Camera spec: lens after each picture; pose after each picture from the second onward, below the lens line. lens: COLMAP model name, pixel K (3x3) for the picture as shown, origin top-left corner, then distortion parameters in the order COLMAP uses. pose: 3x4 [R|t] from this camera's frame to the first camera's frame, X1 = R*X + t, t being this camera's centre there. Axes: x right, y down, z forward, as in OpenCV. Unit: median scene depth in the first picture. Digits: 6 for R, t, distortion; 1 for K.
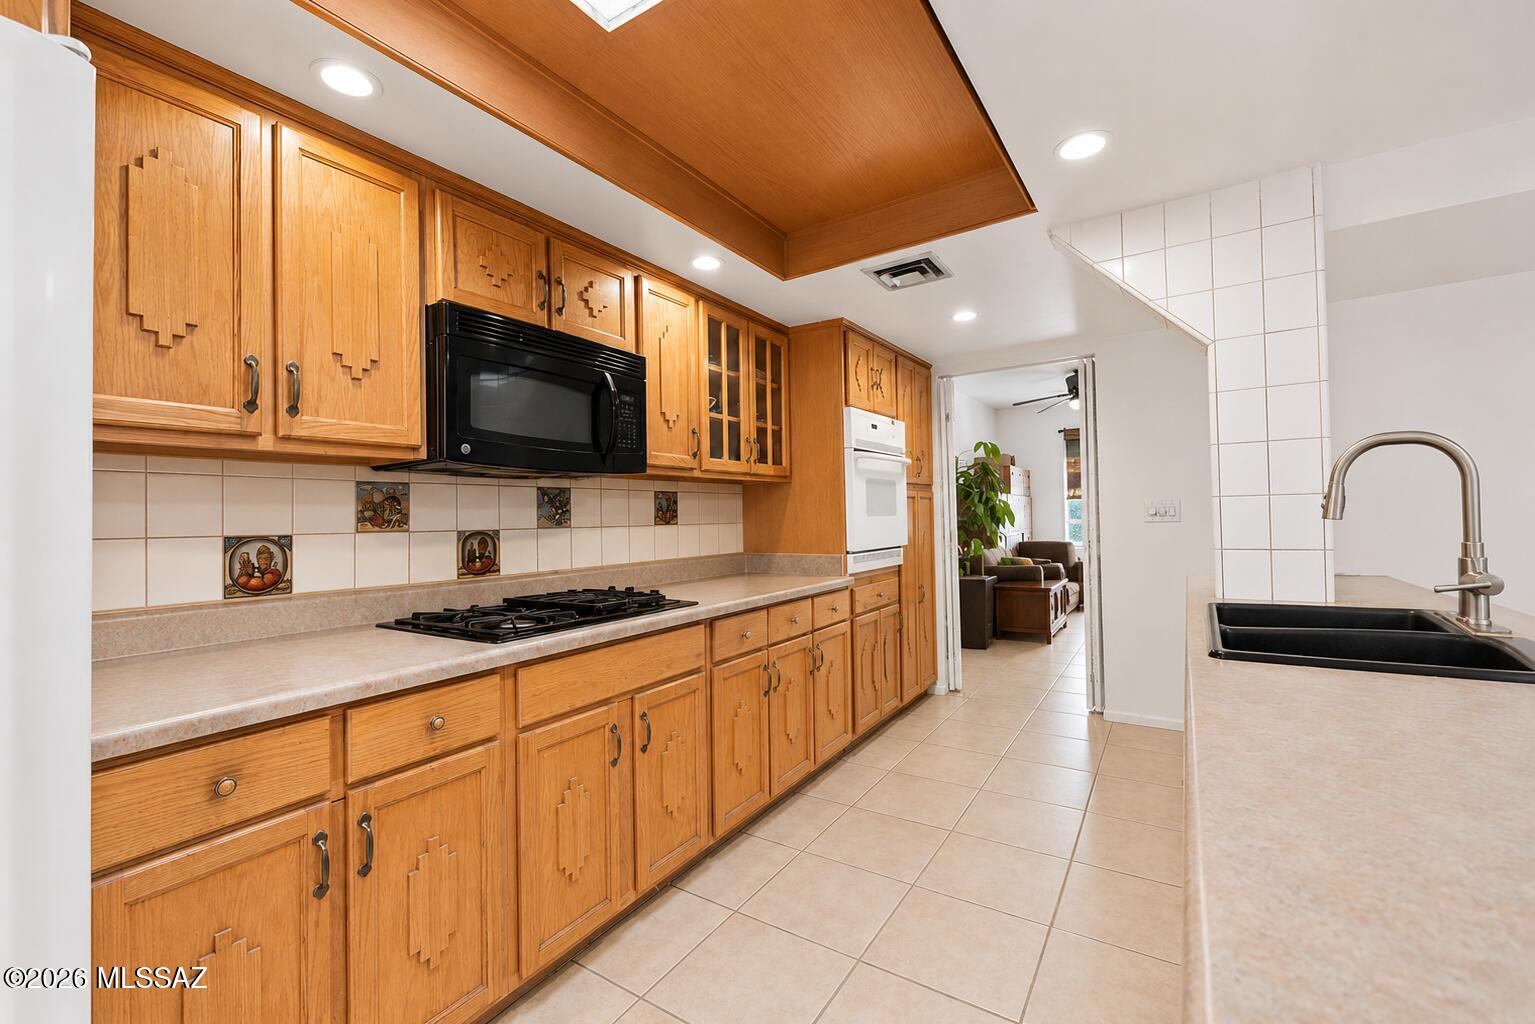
lens RADIAL K [[635.7, 0, 767.5], [0, 635.7, 512.0], [0, 0, 1]] dist [-0.000202, -0.000126]
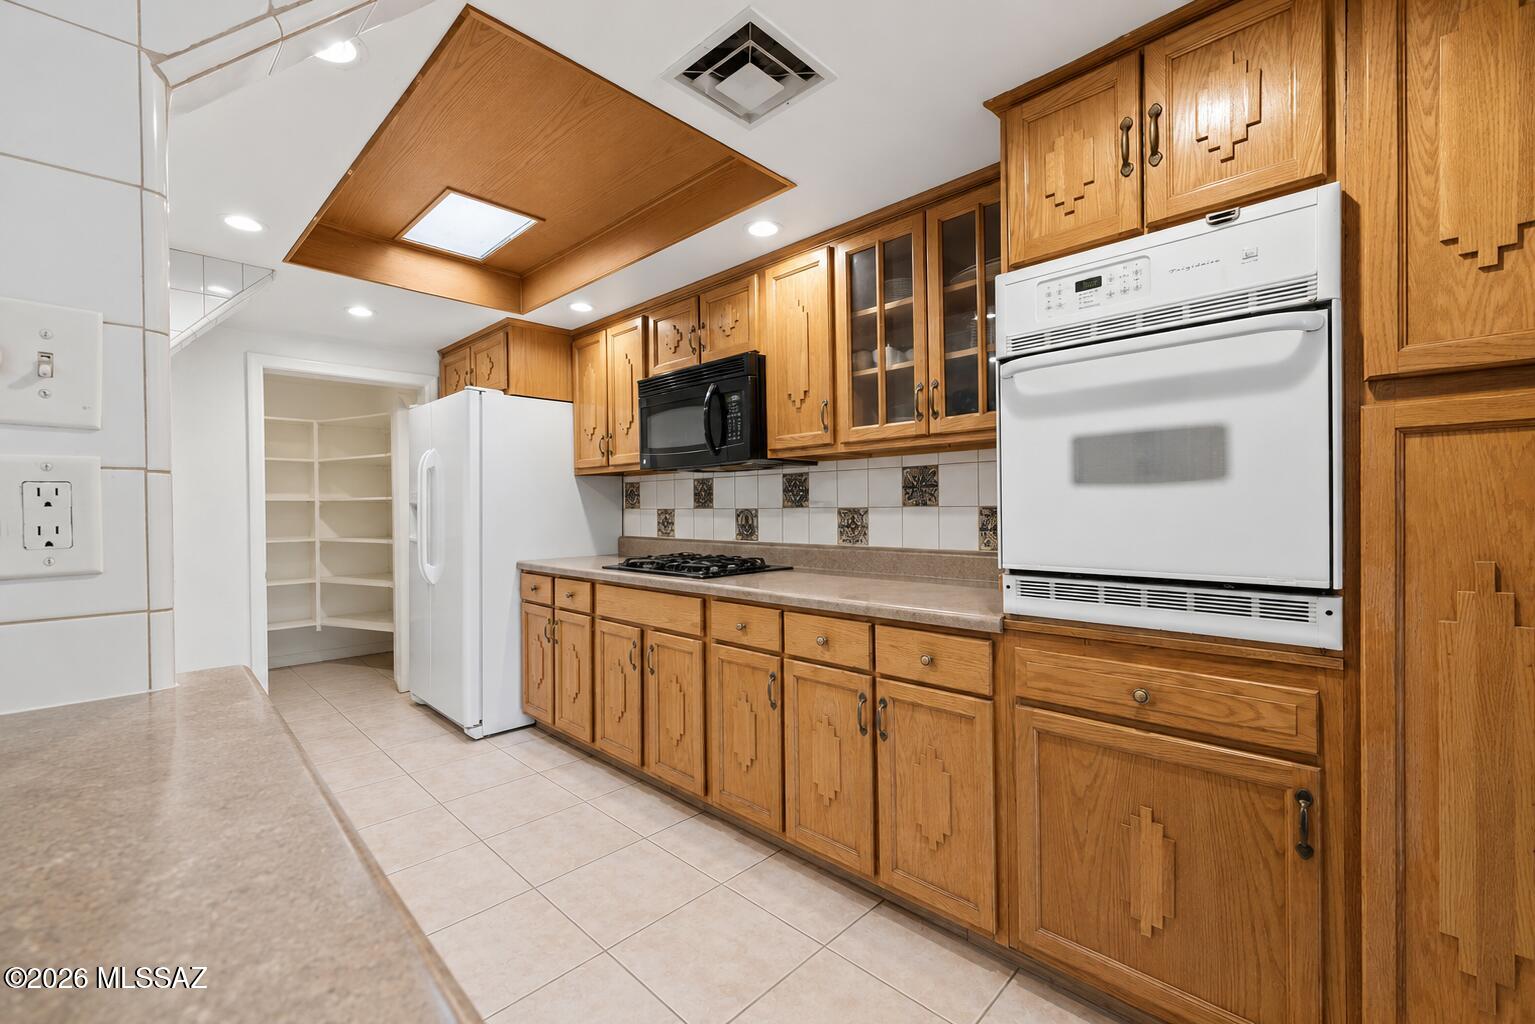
lens RADIAL K [[635.7, 0, 767.5], [0, 635.7, 512.0], [0, 0, 1]] dist [-0.000202, -0.000126]
pose [[-0.180860, 0.035357, -0.982873, 0.826050], [0.030291, 0.999080, 0.030366, -0.003365], [0.983042, -0.024280, -0.181765, 1.143946]]
